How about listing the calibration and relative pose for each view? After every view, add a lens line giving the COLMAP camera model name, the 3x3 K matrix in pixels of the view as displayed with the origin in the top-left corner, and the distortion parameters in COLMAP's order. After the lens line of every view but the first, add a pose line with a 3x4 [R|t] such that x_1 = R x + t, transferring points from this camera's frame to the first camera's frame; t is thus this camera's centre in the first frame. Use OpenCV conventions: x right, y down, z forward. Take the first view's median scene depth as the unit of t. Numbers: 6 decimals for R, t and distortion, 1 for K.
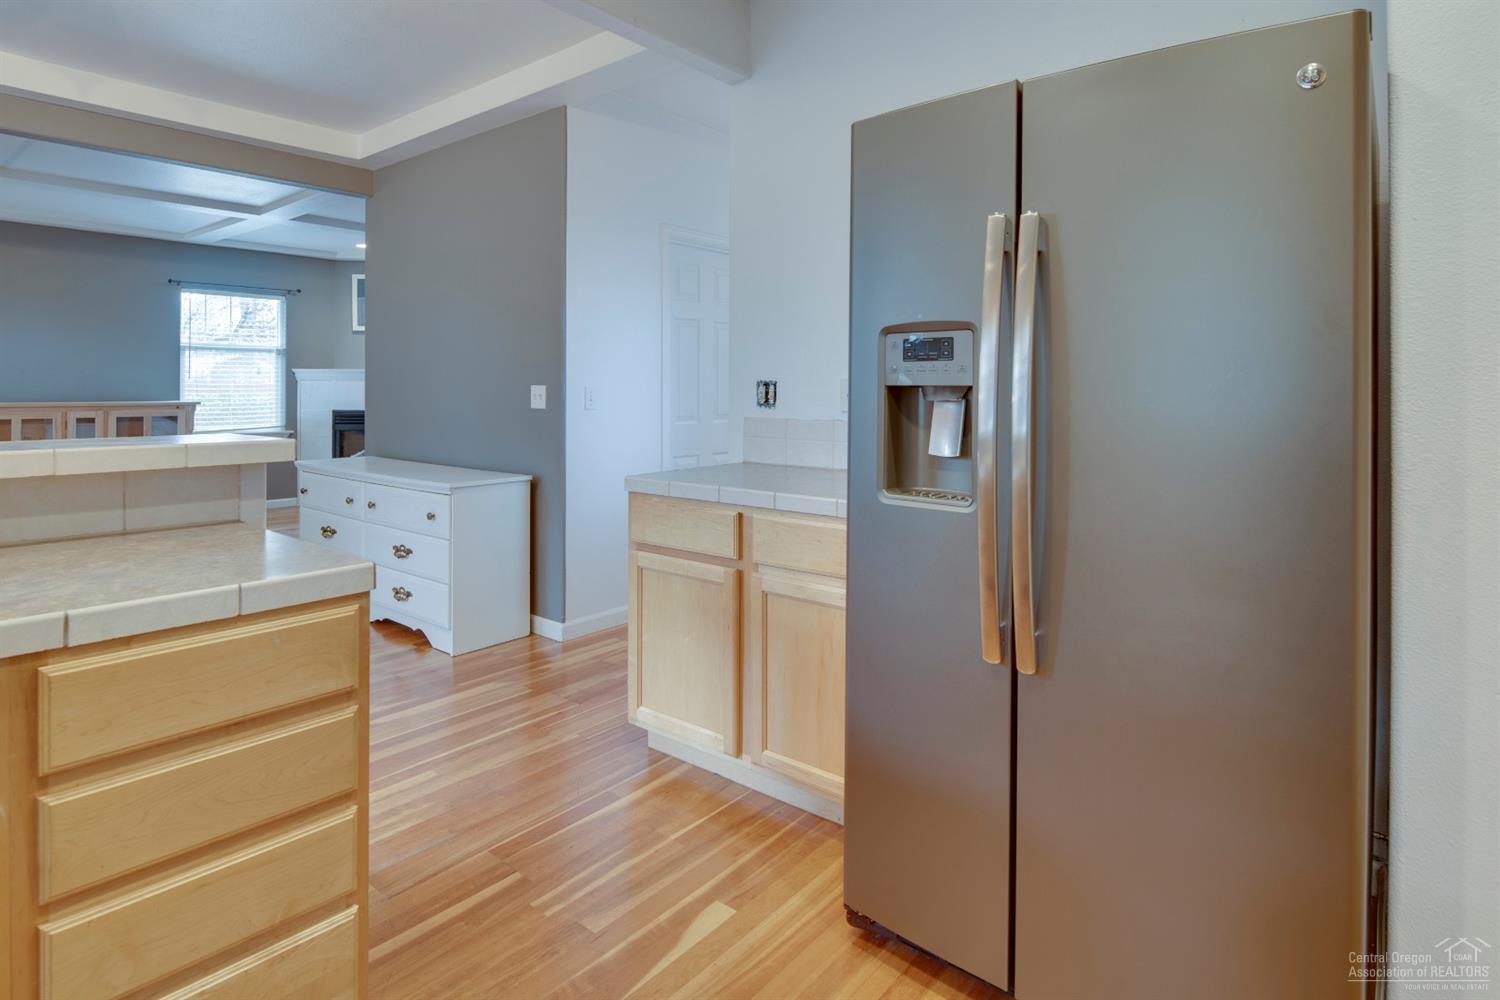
lens RADIAL K [[812.4, 0, 746.2], [0, 812.4, 394.3], [0, 0, 1]] dist [-0.006108, -0.003085]
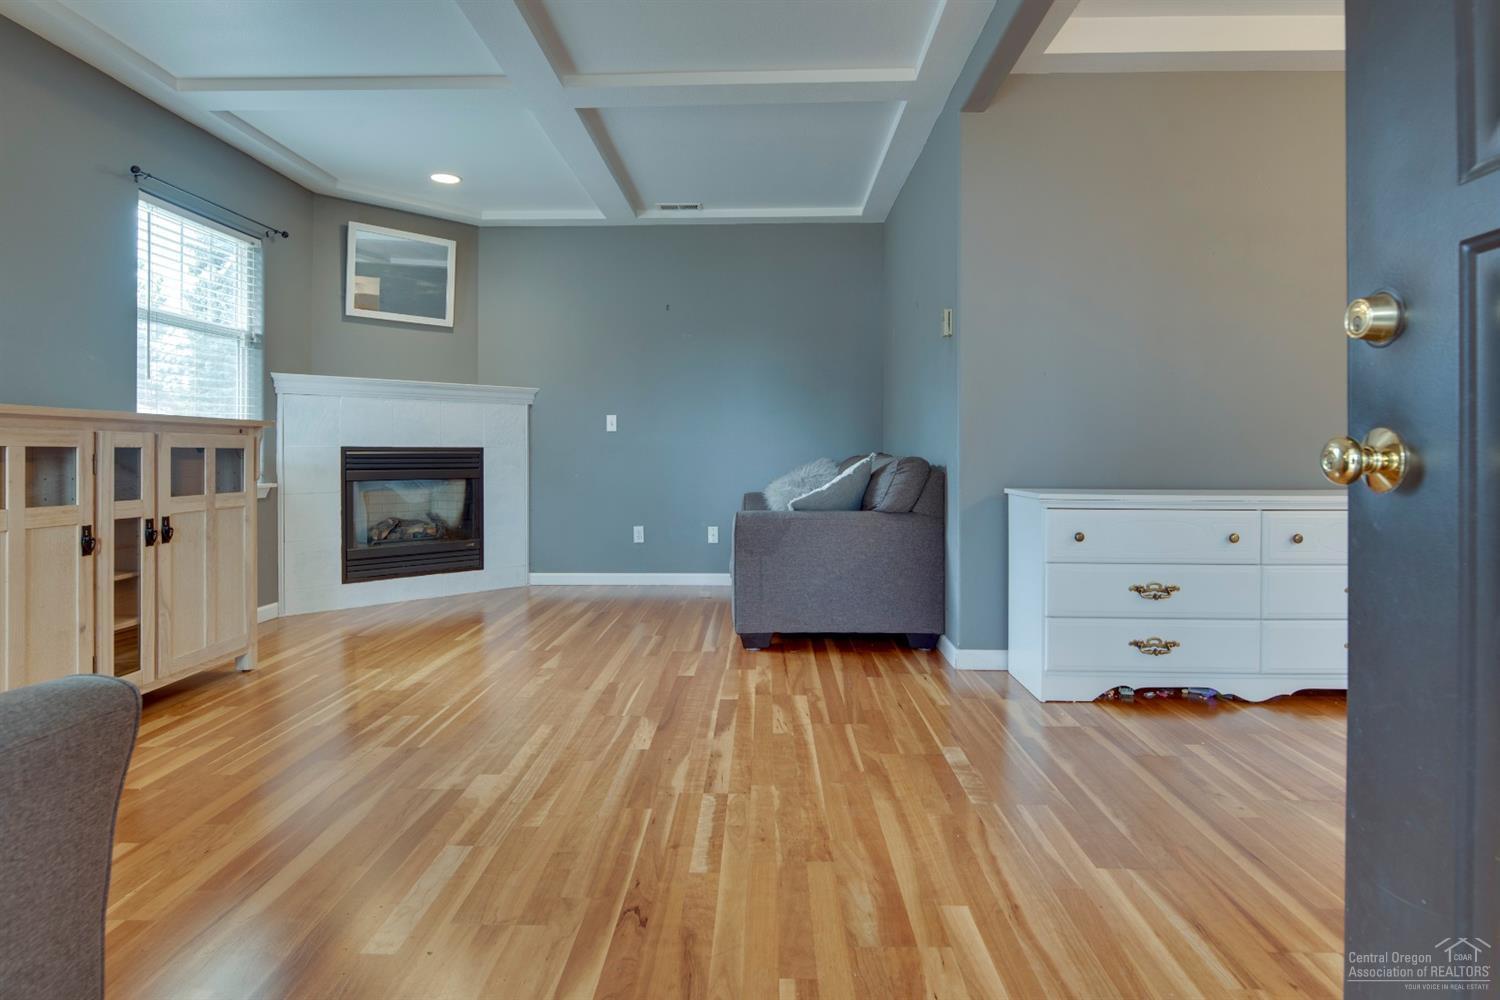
lens RADIAL K [[812.4, 0, 746.3], [0, 812.4, 450.0], [0, 0, 1]] dist [-0.006108, -0.003085]
pose [[0.785505, -0.000612, 0.618855, -0.663131], [0.004474, 0.999979, -0.004690, 0.026967], [-0.618839, 0.006453, 0.785491, 0.366166]]
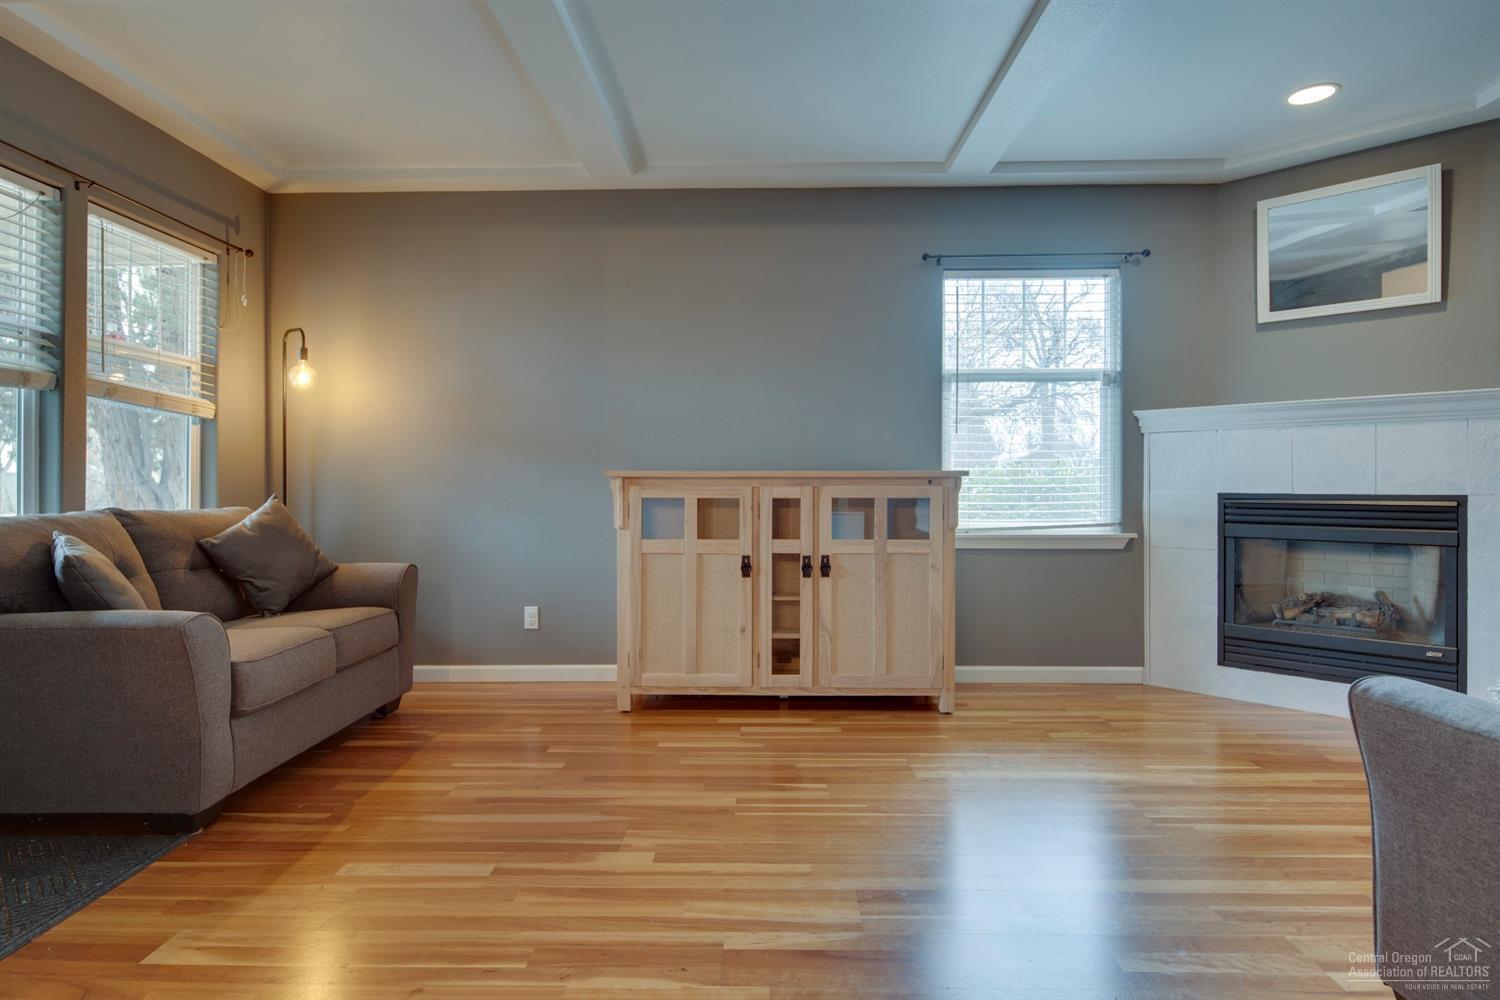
lens RADIAL K [[812.4, 0, 743.0], [0, 812.4, 486.2], [0, 0, 1]] dist [-0.006108, -0.003085]
pose [[0.619861, 0.000680, -0.784711, -0.321325], [-0.001574, 0.999999, -0.000377, 0.016692], [0.784710, 0.001468, 0.619861, 0.507429]]
